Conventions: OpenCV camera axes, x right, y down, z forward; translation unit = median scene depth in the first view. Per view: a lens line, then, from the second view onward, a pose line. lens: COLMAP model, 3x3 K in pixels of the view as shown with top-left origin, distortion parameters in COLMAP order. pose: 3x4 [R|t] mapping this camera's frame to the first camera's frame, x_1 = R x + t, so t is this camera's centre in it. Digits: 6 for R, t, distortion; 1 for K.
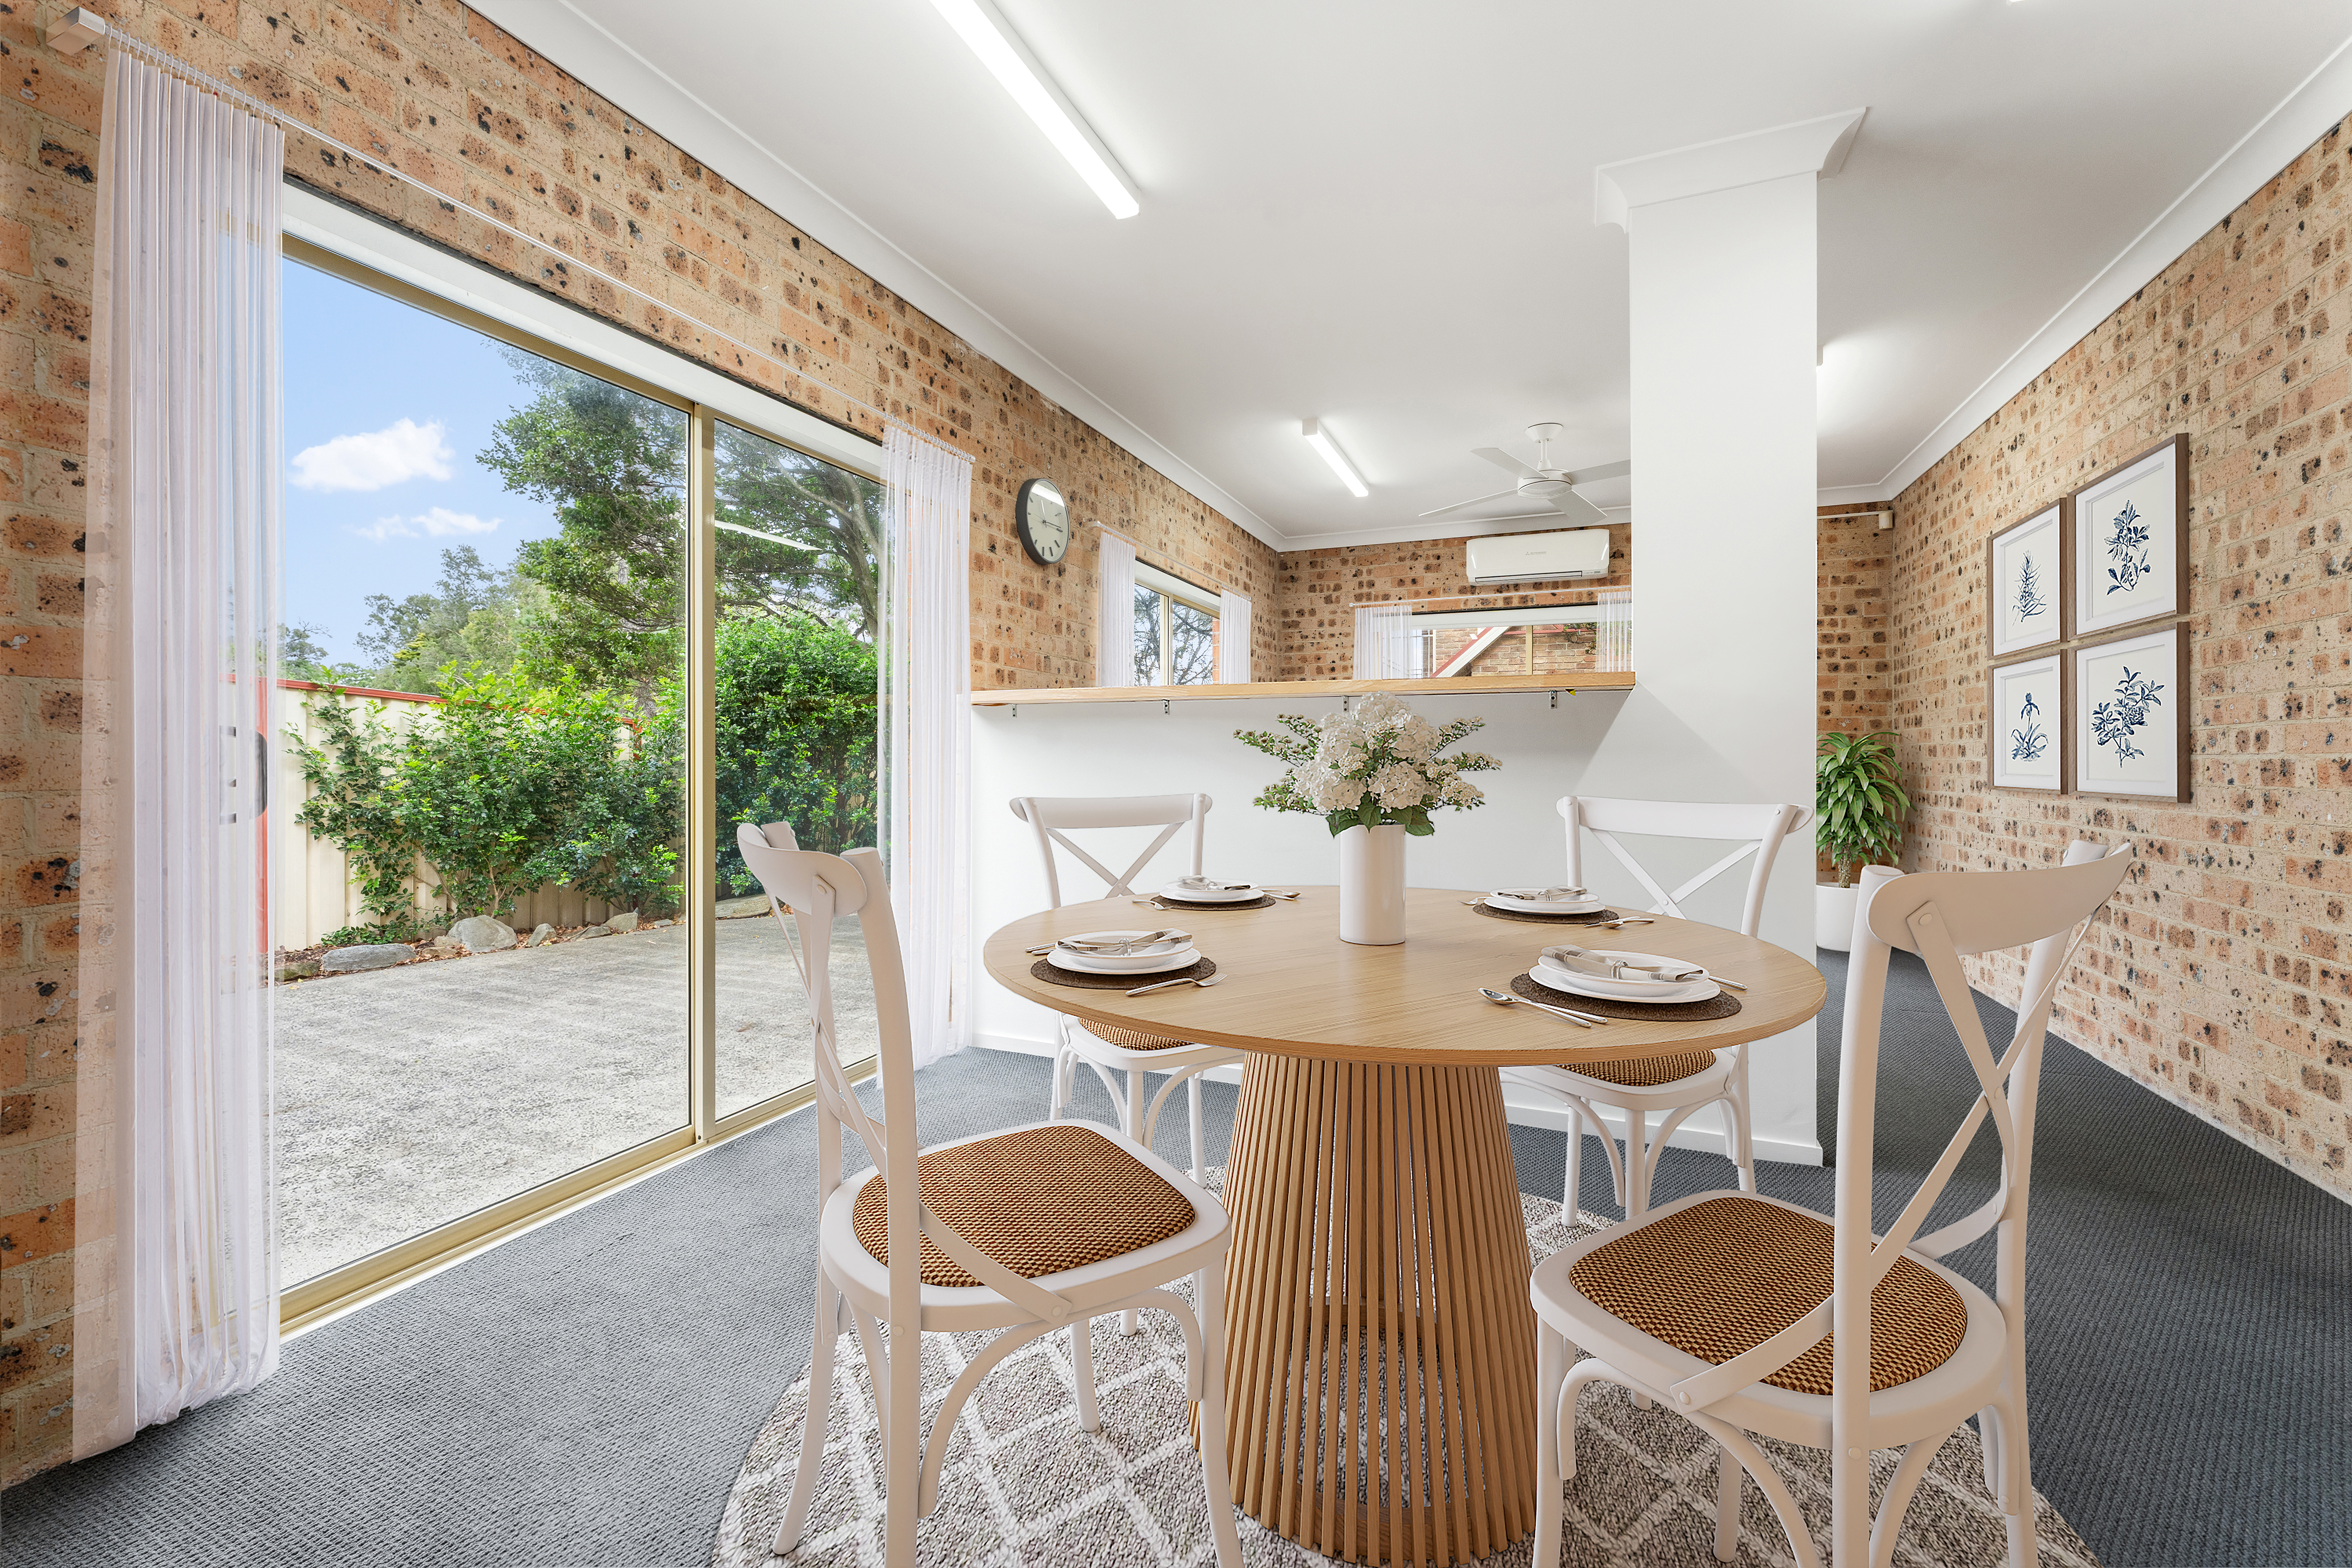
lens RADIAL K [[955.9, 0, 1181.5], [0, 955.9, 758.4], [0, 0, 1]] dist [-0.002021, -0.000162]
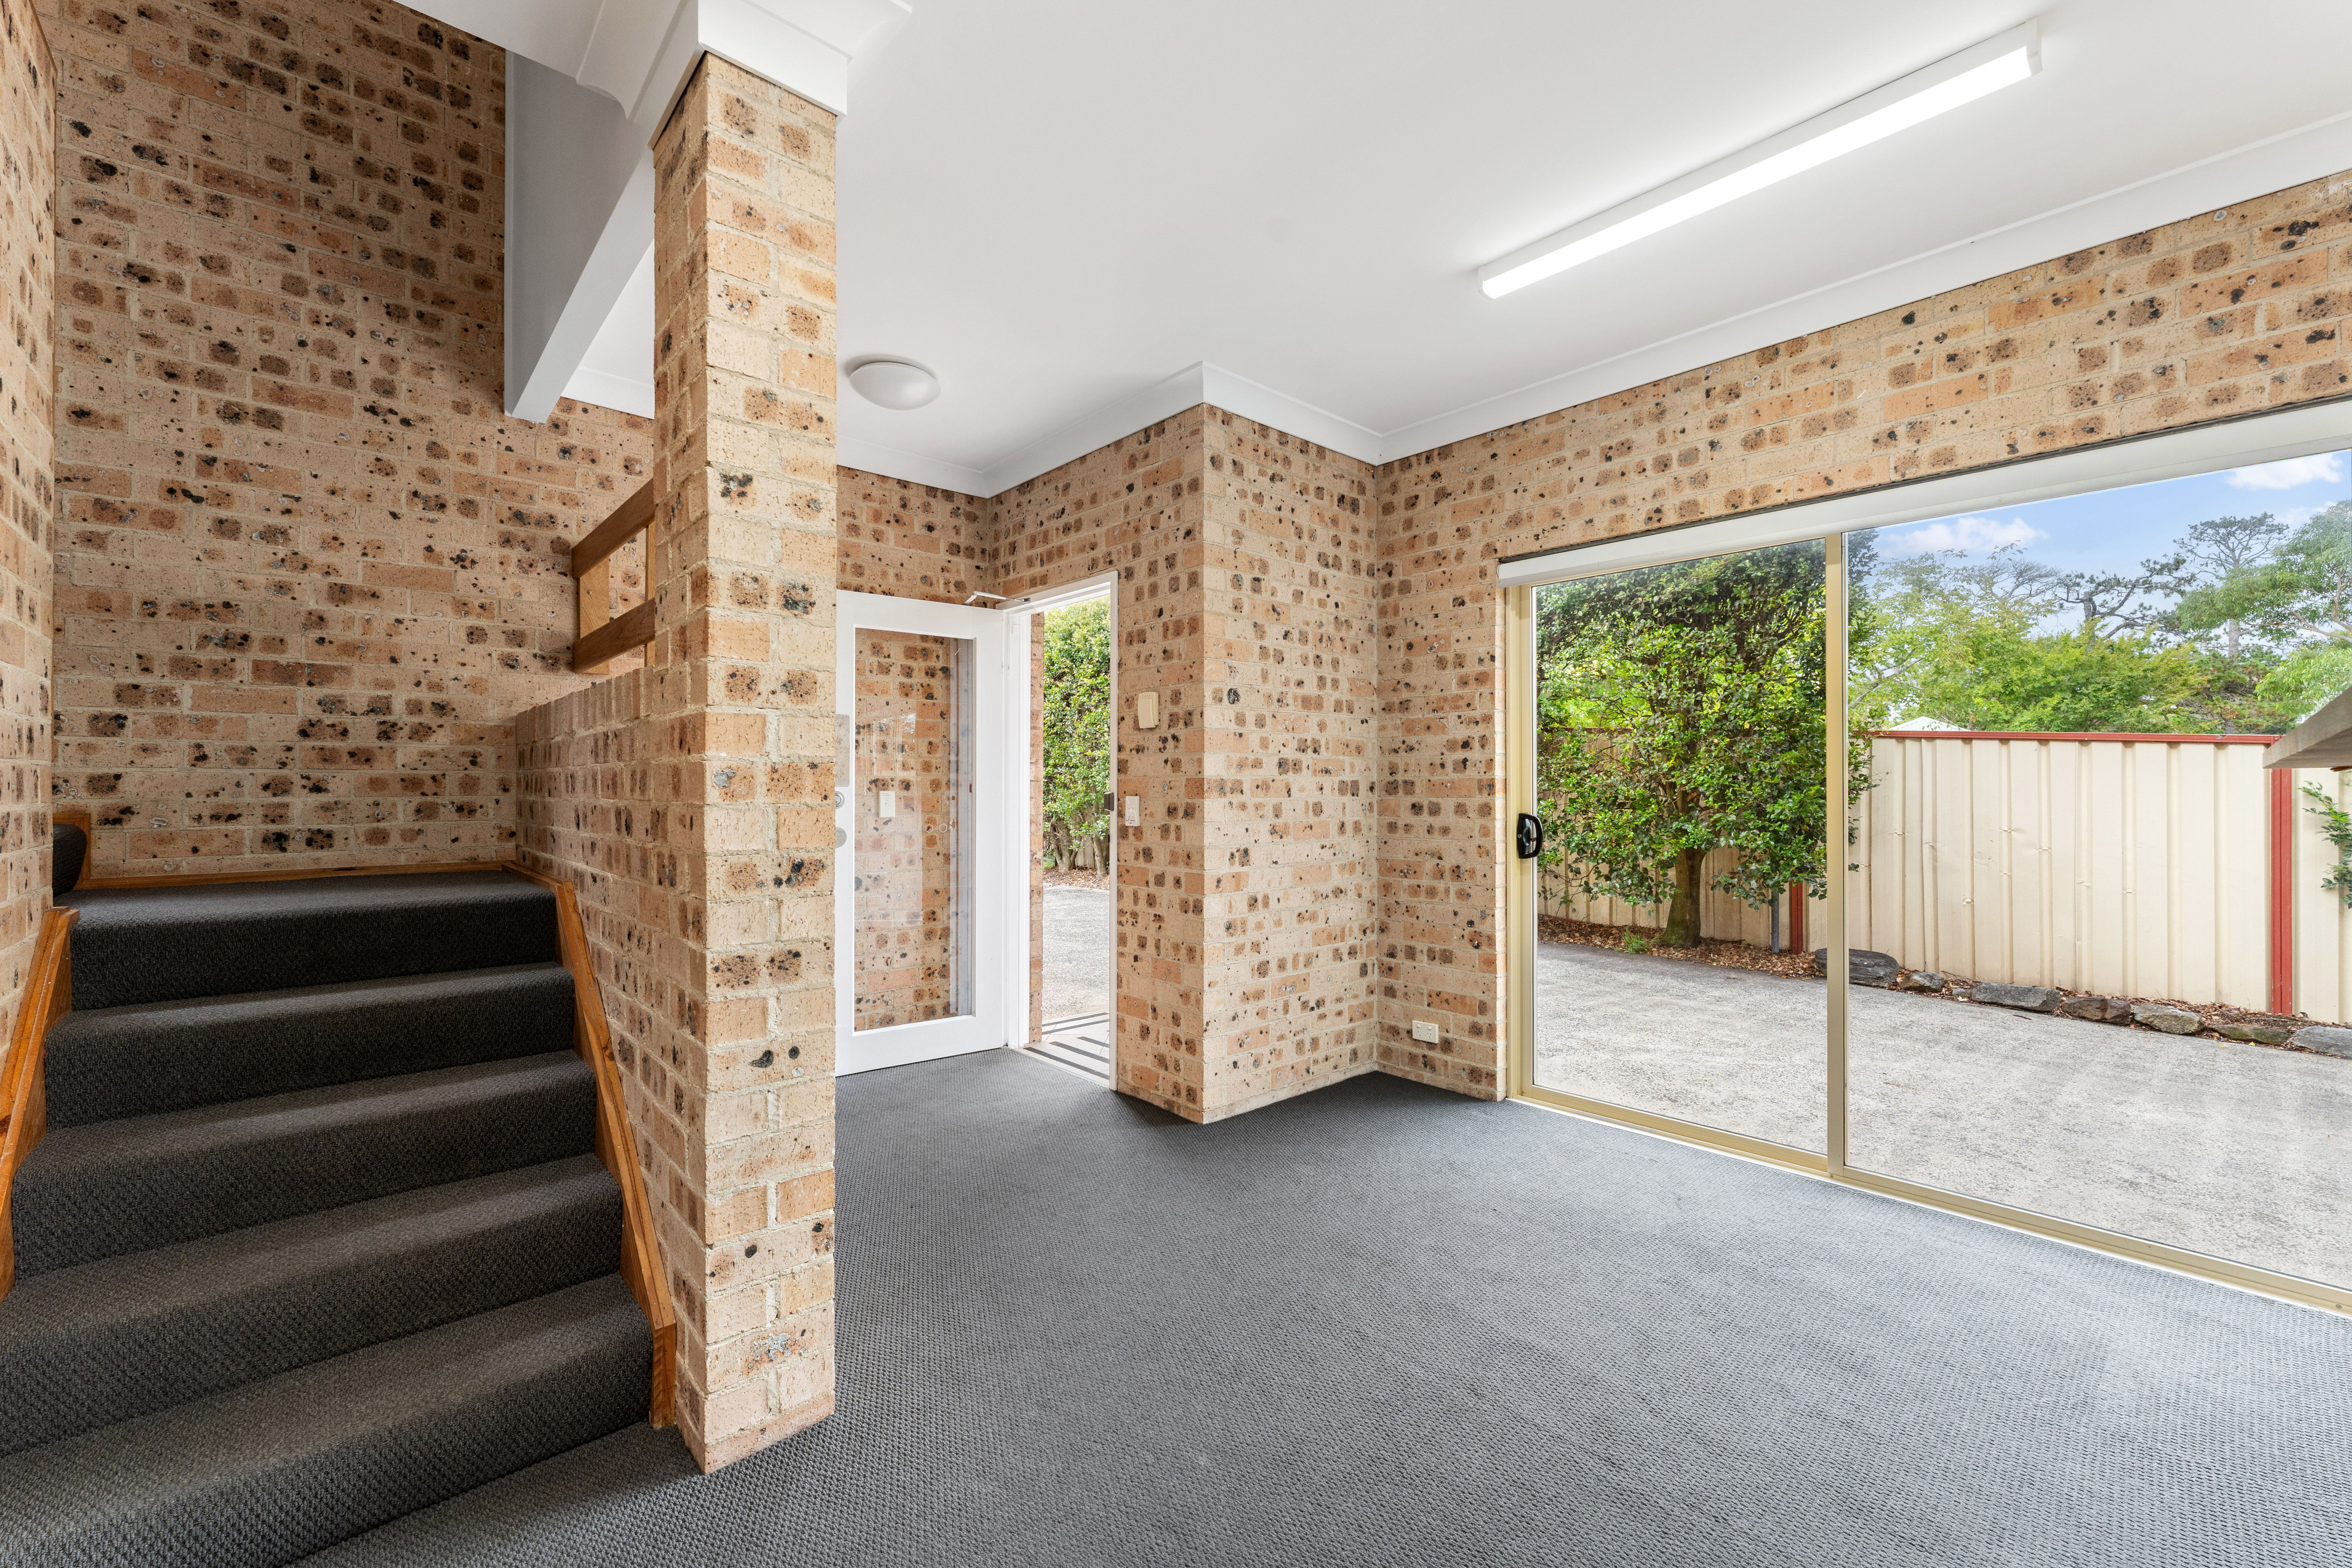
lens RADIAL K [[956.0, 0, 1180.4], [0, 956.0, 787.3], [0, 0, 1]] dist [-0.002021, -0.000162]
pose [[-0.422018, -0.005015, -0.906574, 0.792655], [-0.001486, 0.999987, -0.004841, -0.048979], [0.906586, -0.000696, -0.422020, 0.720365]]
